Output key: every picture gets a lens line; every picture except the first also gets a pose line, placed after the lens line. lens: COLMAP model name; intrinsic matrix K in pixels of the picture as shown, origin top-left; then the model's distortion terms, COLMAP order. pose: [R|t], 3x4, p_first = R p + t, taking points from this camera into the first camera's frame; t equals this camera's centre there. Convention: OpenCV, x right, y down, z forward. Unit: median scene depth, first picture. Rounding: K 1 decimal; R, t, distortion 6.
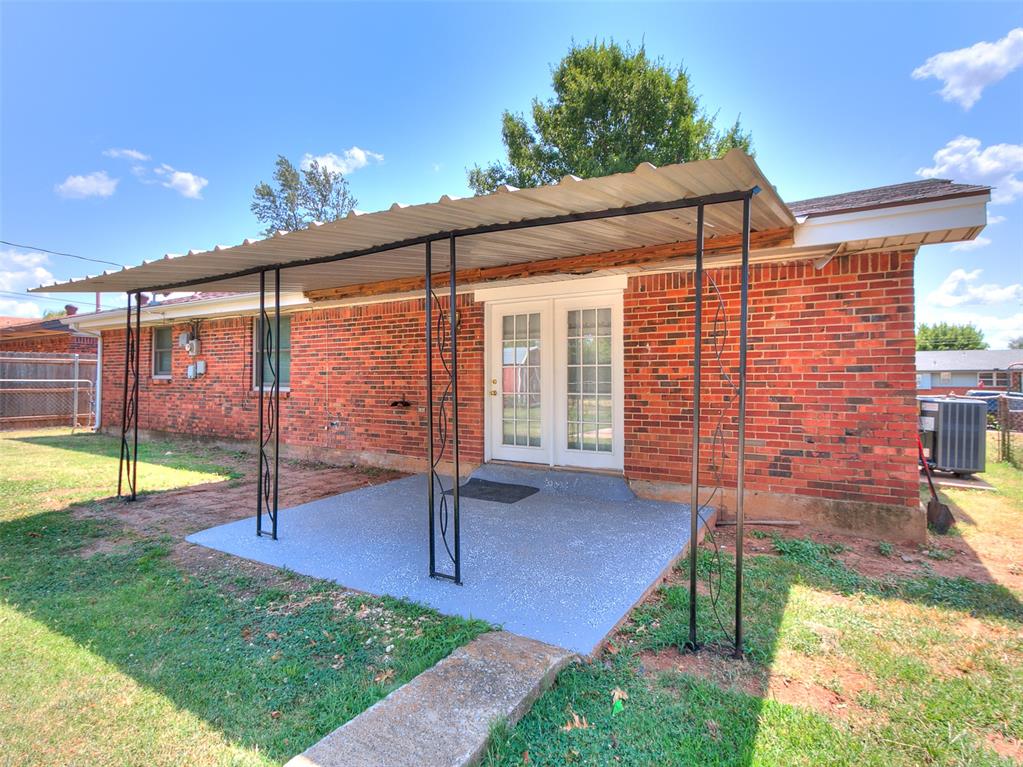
lens RADIAL K [[479.5, 0, 511.4], [0, 479.5, 364.2], [0, 0, 1]] dist [0.022100, 0.000000]
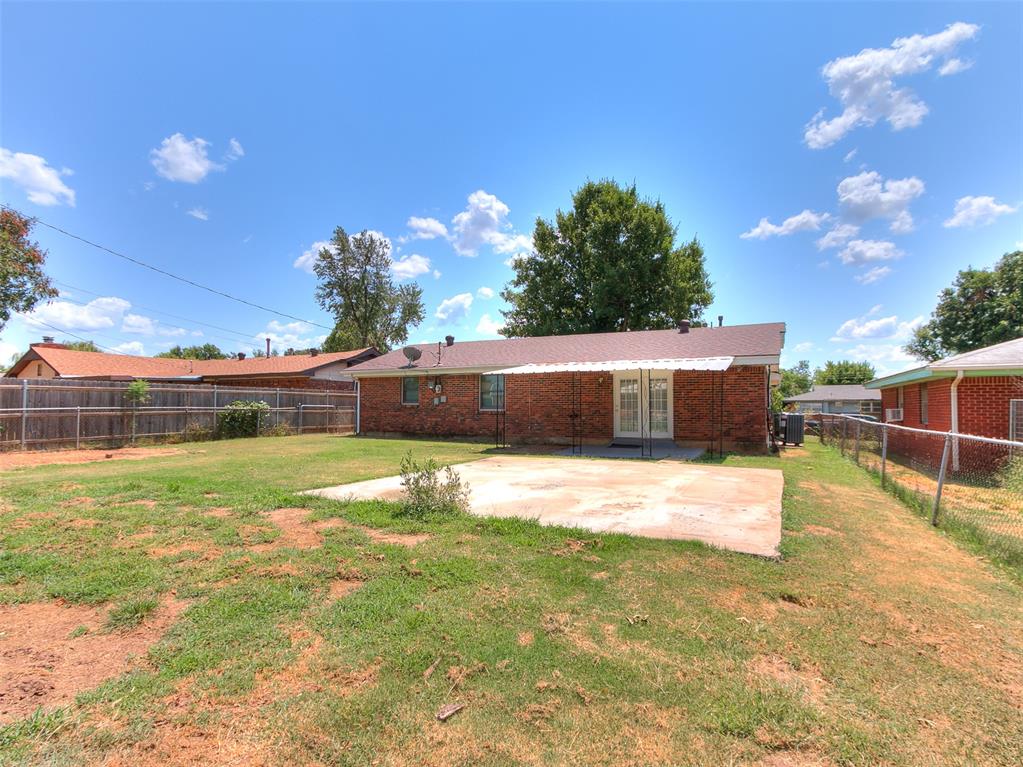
lens RADIAL K [[483.7, 0, 511.5], [0, 483.7, 383.5], [0, 0, 1]] dist [-0.000440, 0.000033]
pose [[0.994576, 0.006355, 0.103814, -0.286969], [-0.004335, 0.999797, -0.019666, -0.009677], [-0.103918, 0.019110, 0.994402, -0.488575]]
